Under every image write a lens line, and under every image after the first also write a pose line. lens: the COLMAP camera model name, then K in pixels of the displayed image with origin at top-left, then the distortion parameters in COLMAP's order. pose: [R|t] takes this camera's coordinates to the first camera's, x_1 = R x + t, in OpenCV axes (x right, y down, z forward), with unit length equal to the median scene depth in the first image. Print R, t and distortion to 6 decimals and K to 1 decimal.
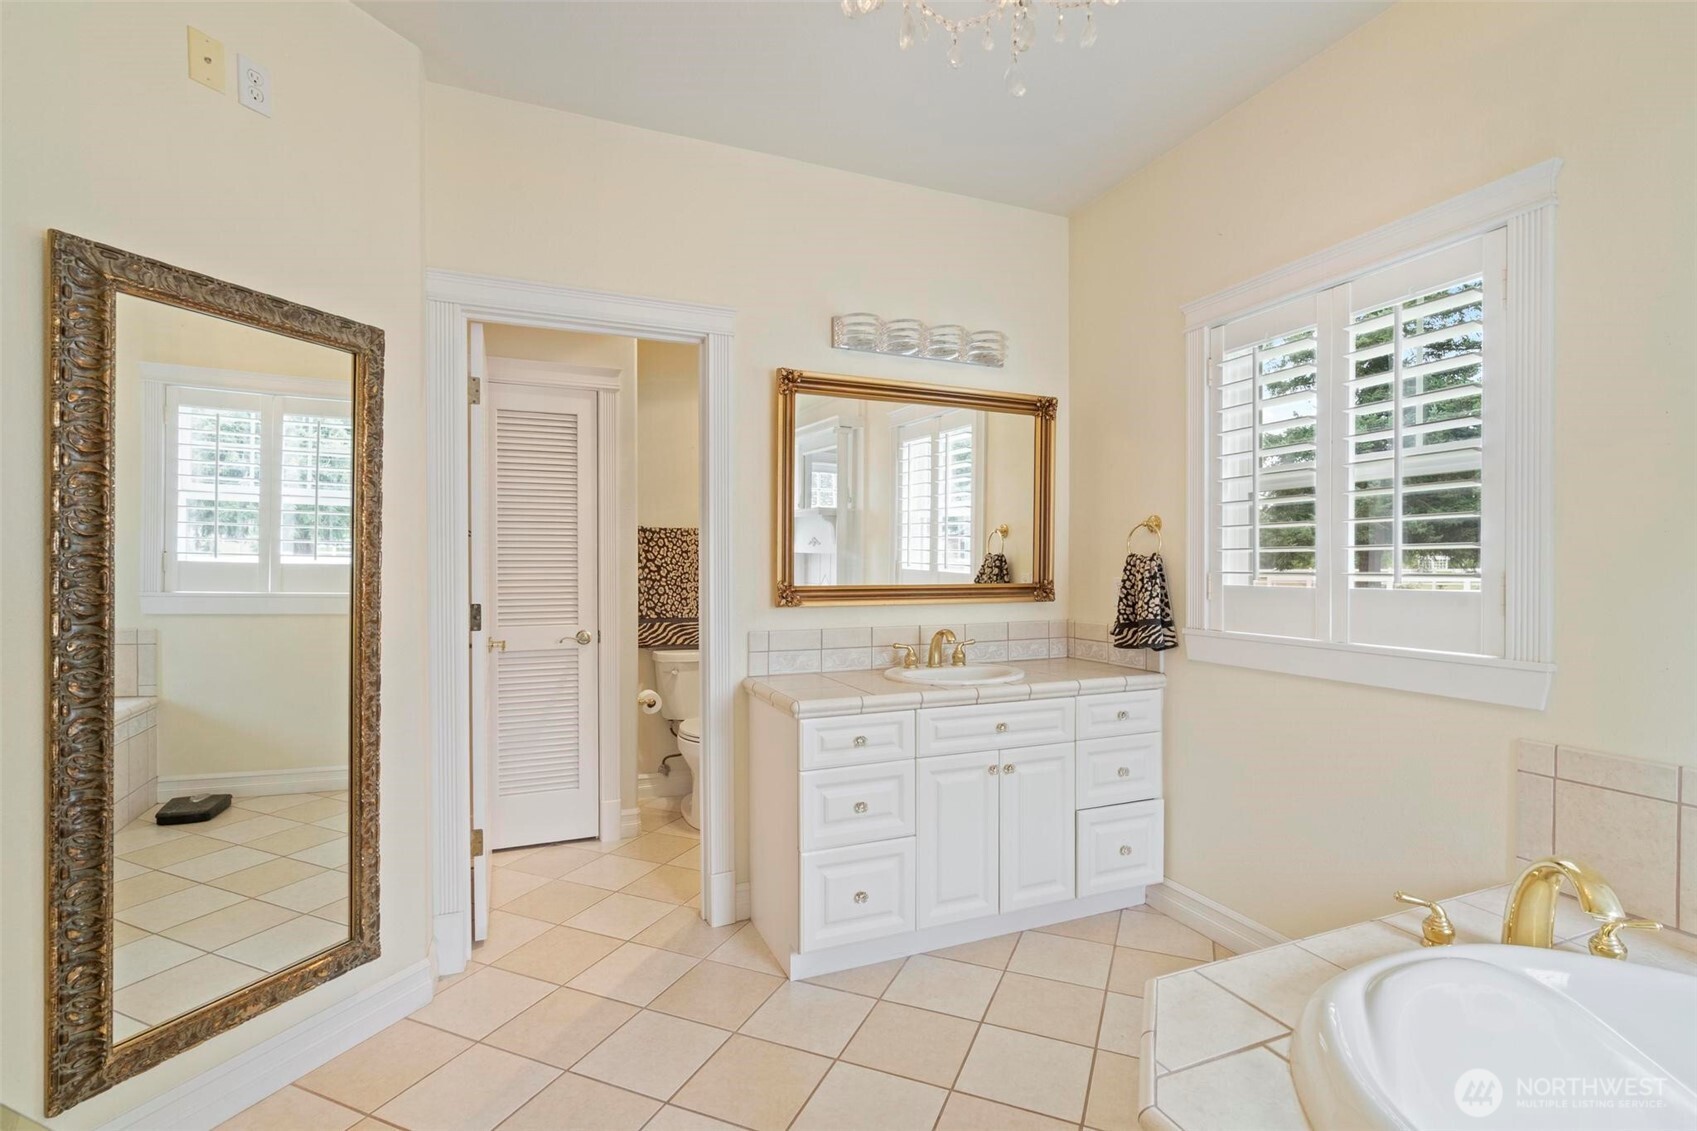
lens RADIAL K [[791.7, 0, 855.7], [0, 791.7, 572.3], [0, 0, 1]] dist [-0.002078, -0.000989]
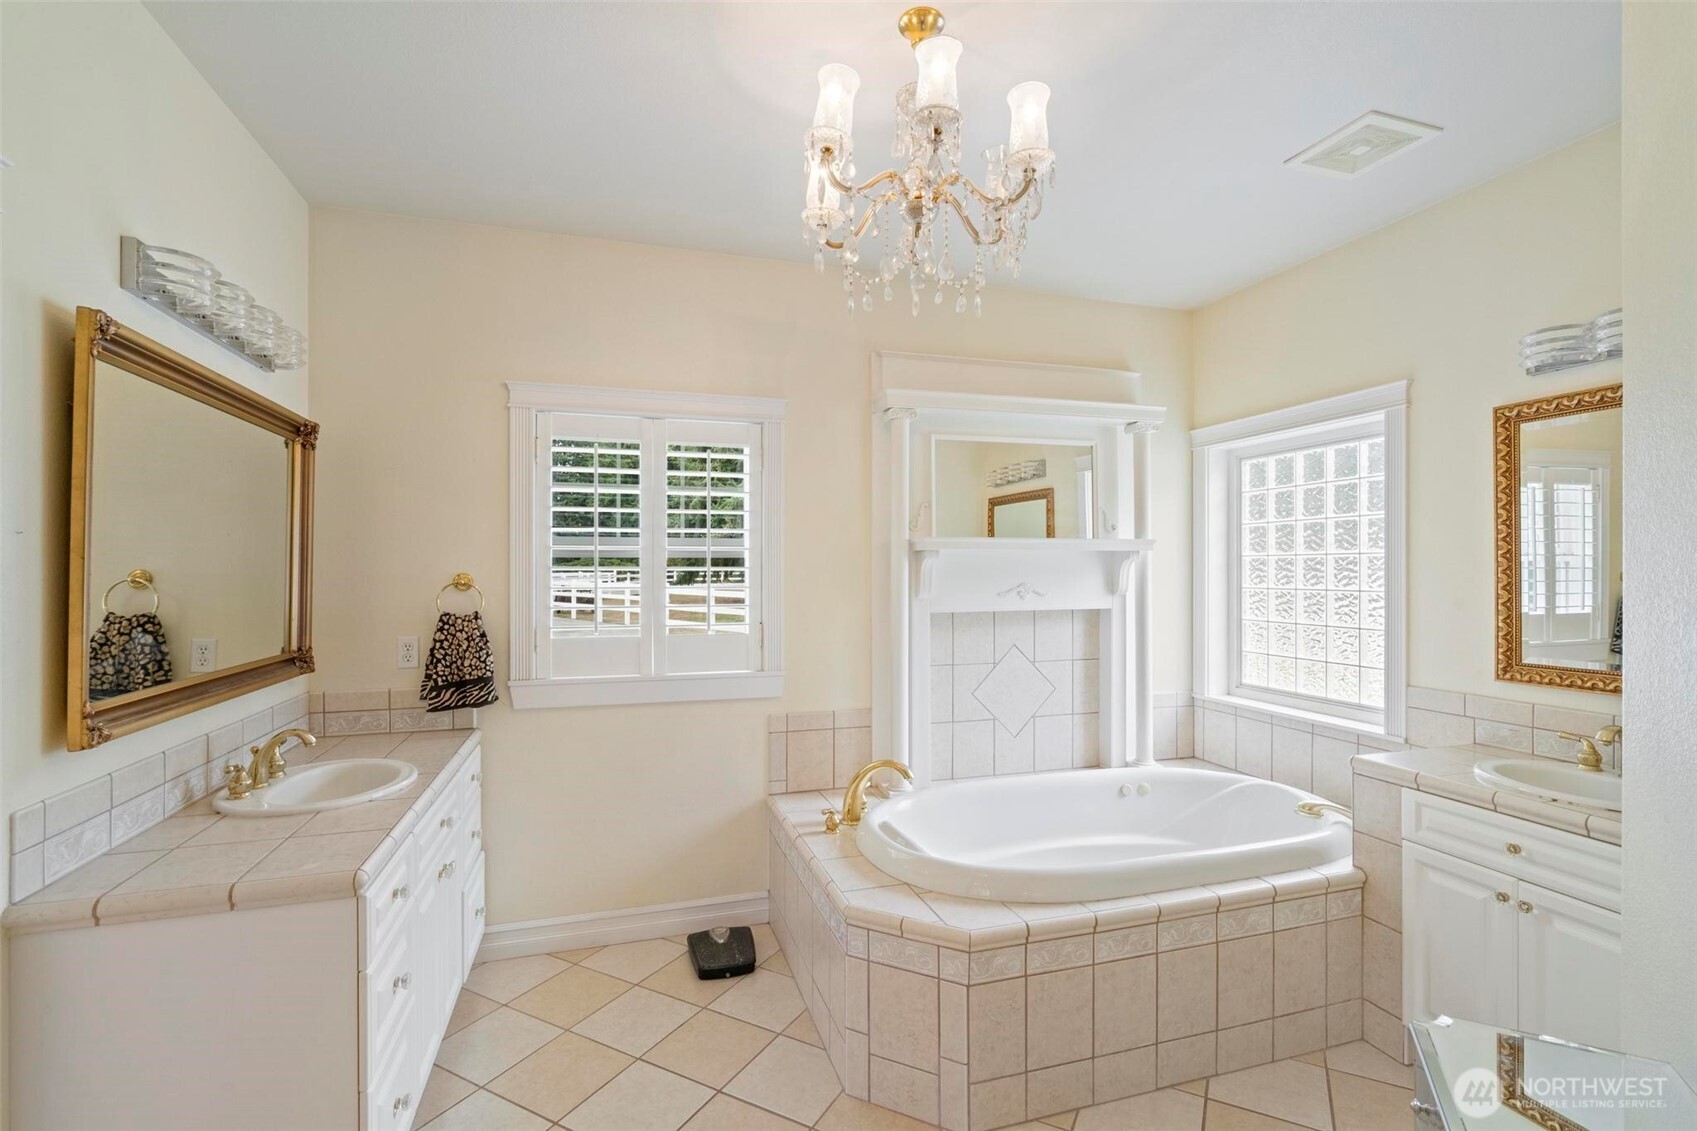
lens RADIAL K [[791.7, 0, 855.7], [0, 791.7, 572.3], [0, 0, 1]] dist [-0.002078, -0.000989]
pose [[0.081052, -0.003970, 0.996702, -0.575071], [0.009023, 0.999954, 0.003249, -0.071119], [-0.996669, 0.008730, 0.081084, 0.418401]]
